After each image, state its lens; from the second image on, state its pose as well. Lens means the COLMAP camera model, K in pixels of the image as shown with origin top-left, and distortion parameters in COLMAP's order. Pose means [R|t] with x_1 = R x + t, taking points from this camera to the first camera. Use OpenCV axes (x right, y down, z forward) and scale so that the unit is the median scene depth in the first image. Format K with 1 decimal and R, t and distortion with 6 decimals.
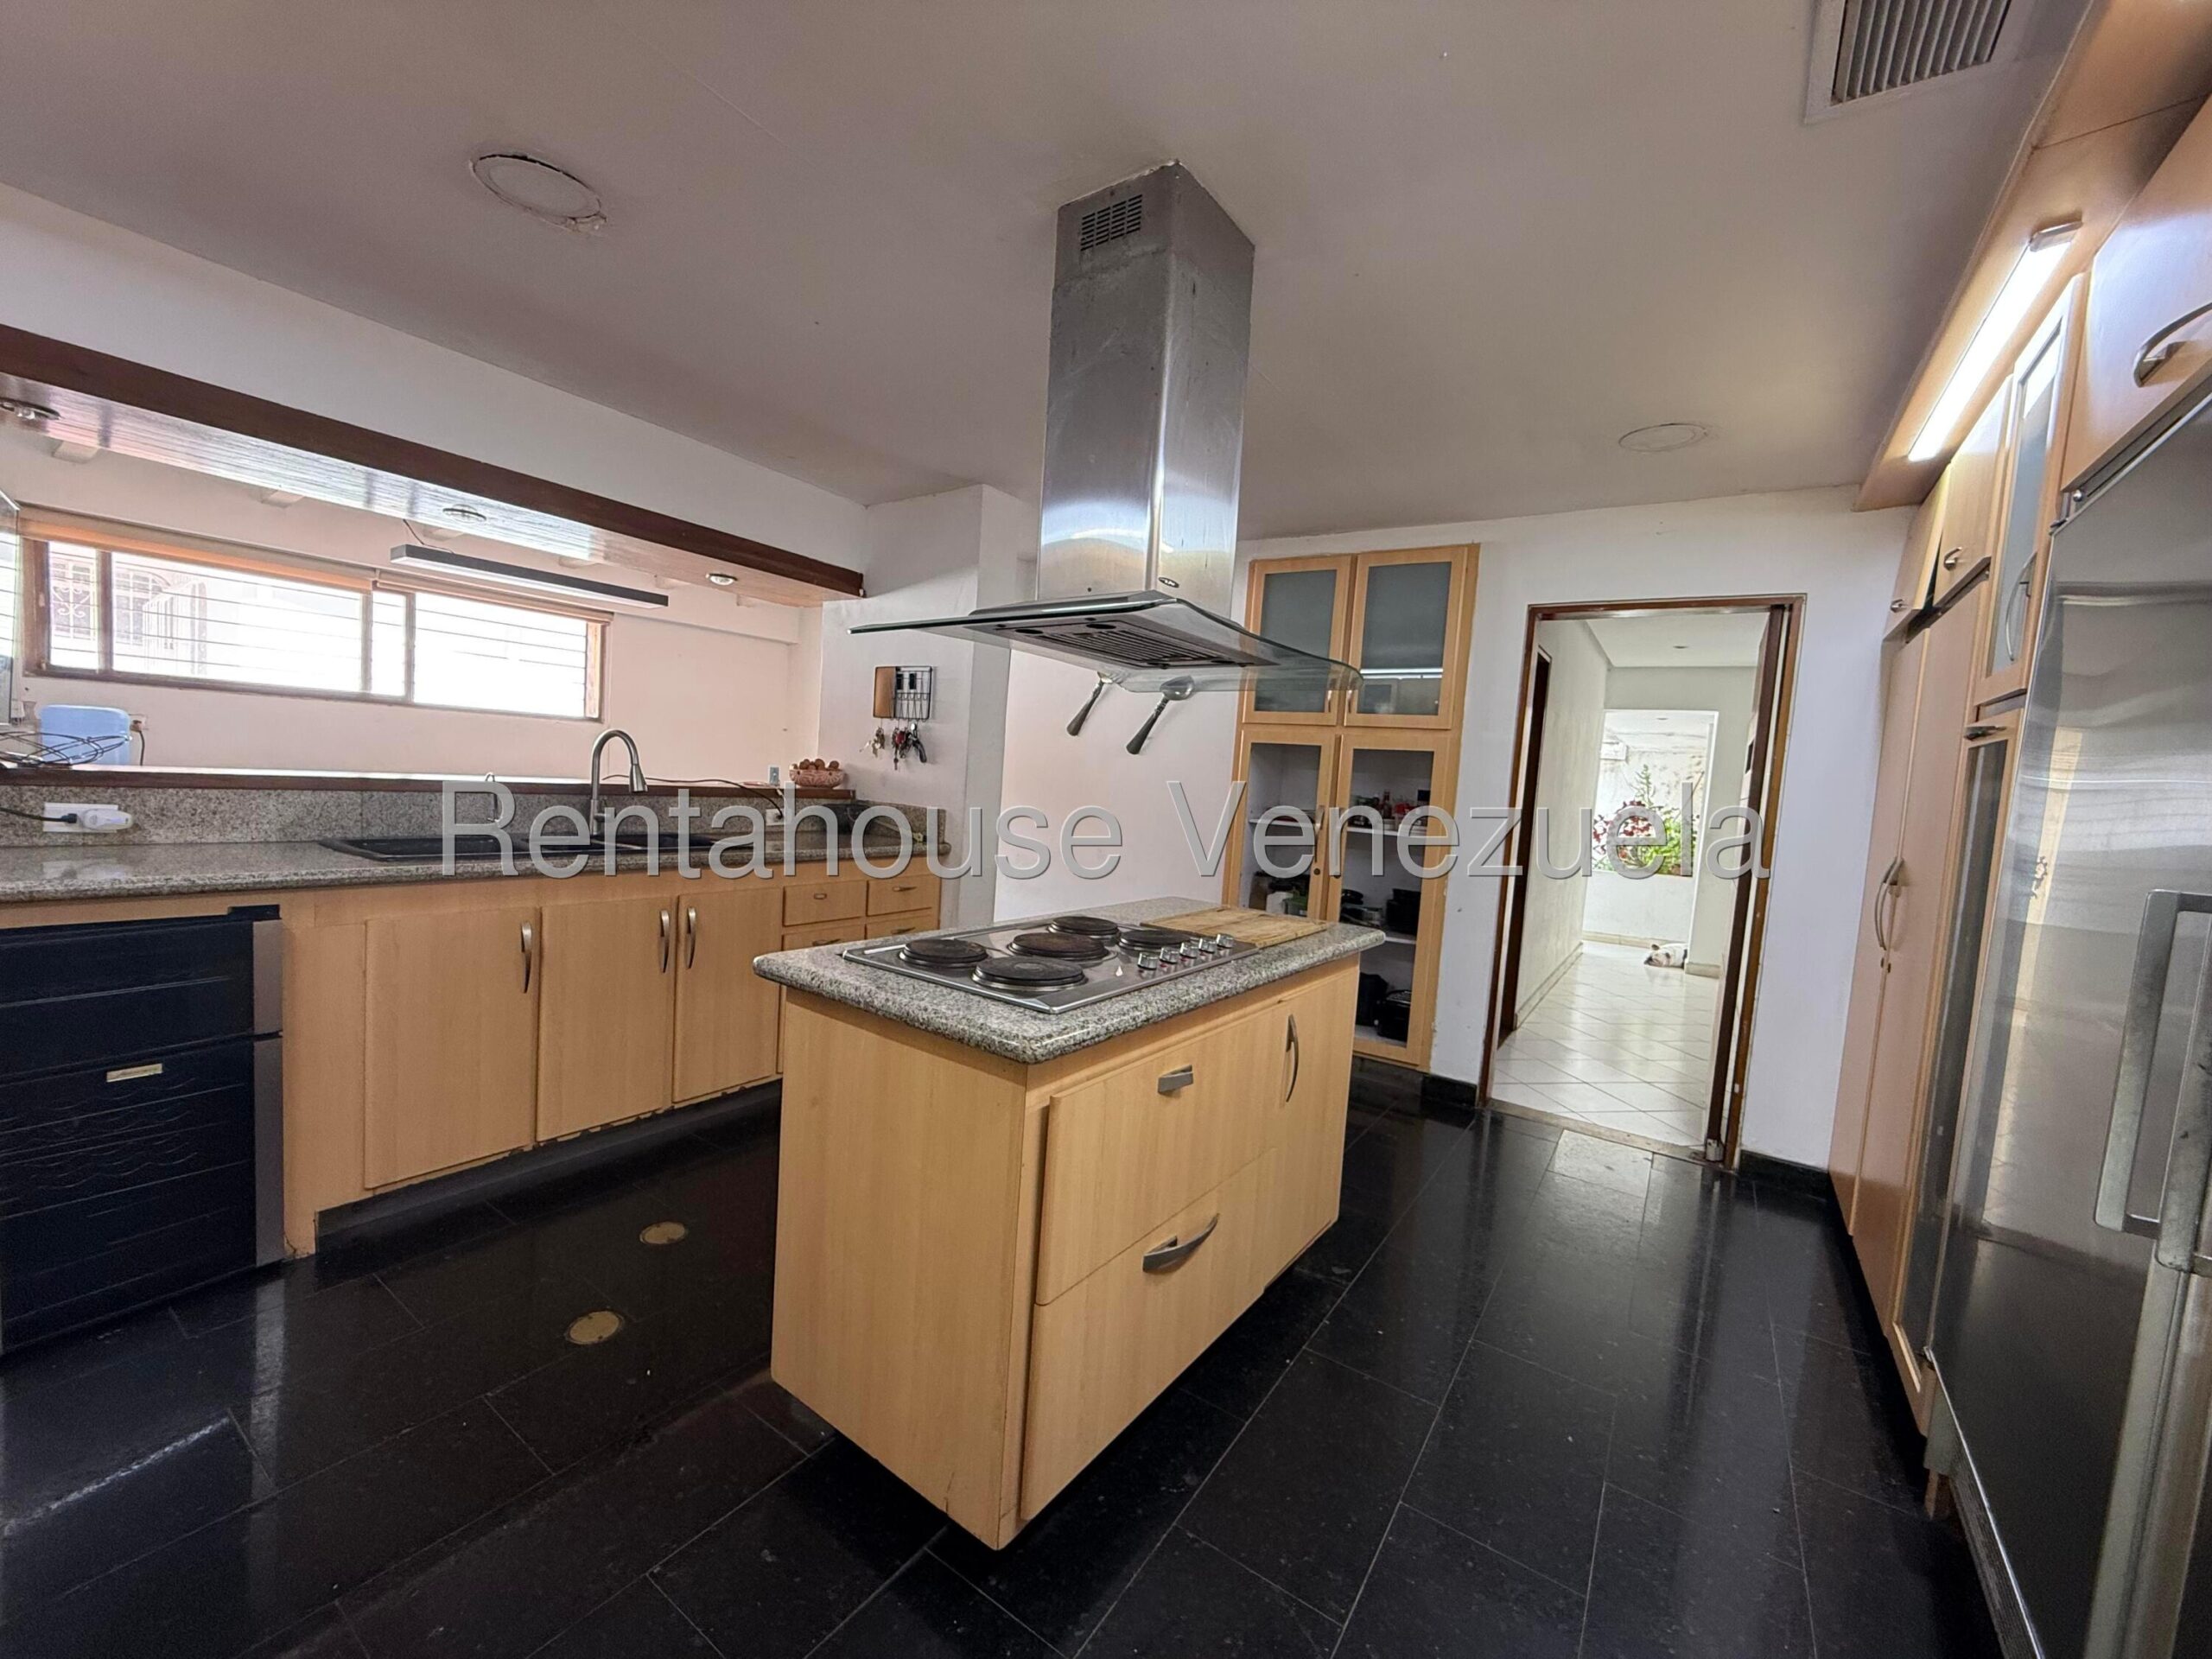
lens RADIAL K [[880.3, 0, 1101.6], [0, 880.3, 831.9], [0, 0, 1]] dist [-0.004493, 0.000061]
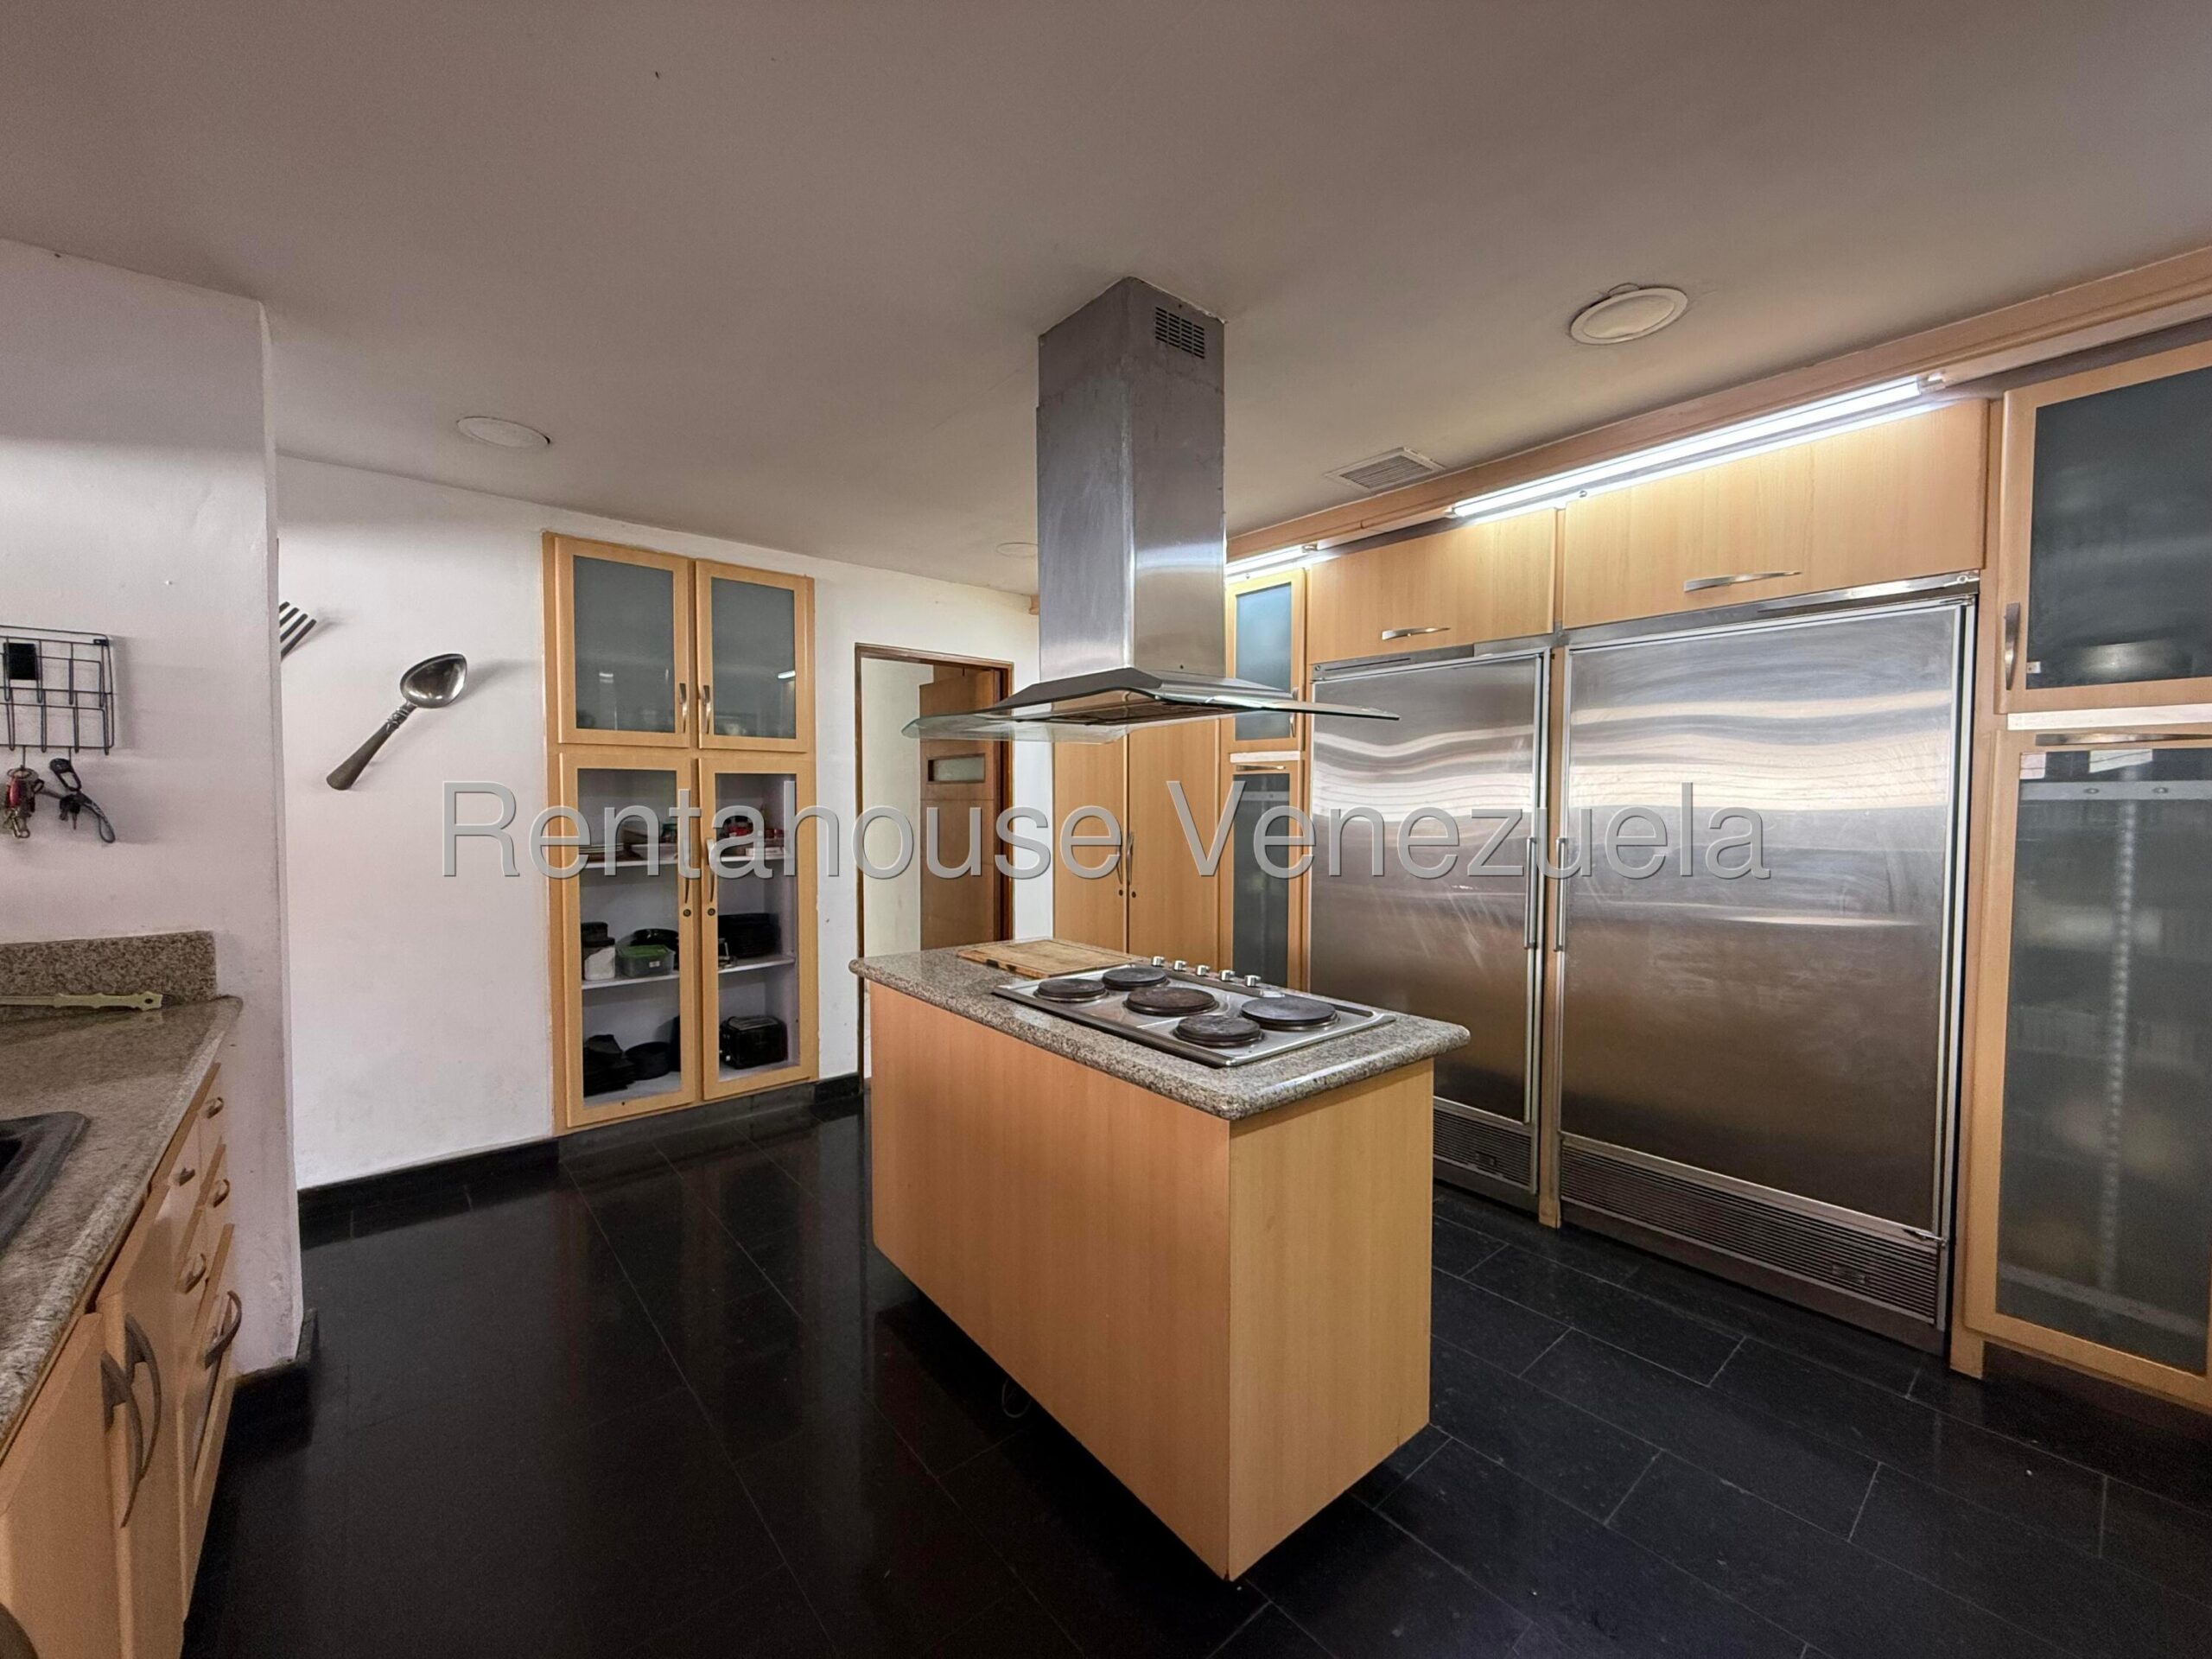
lens RADIAL K [[880.3, 0, 1098.0], [0, 880.3, 832.6], [0, 0, 1]] dist [-0.004493, 0.000061]
pose [[0.266105, -0.104428, 0.958271, -0.500434], [0.082408, 0.992940, 0.085322, -0.079133], [-0.960415, 0.056264, 0.272832, 0.370569]]
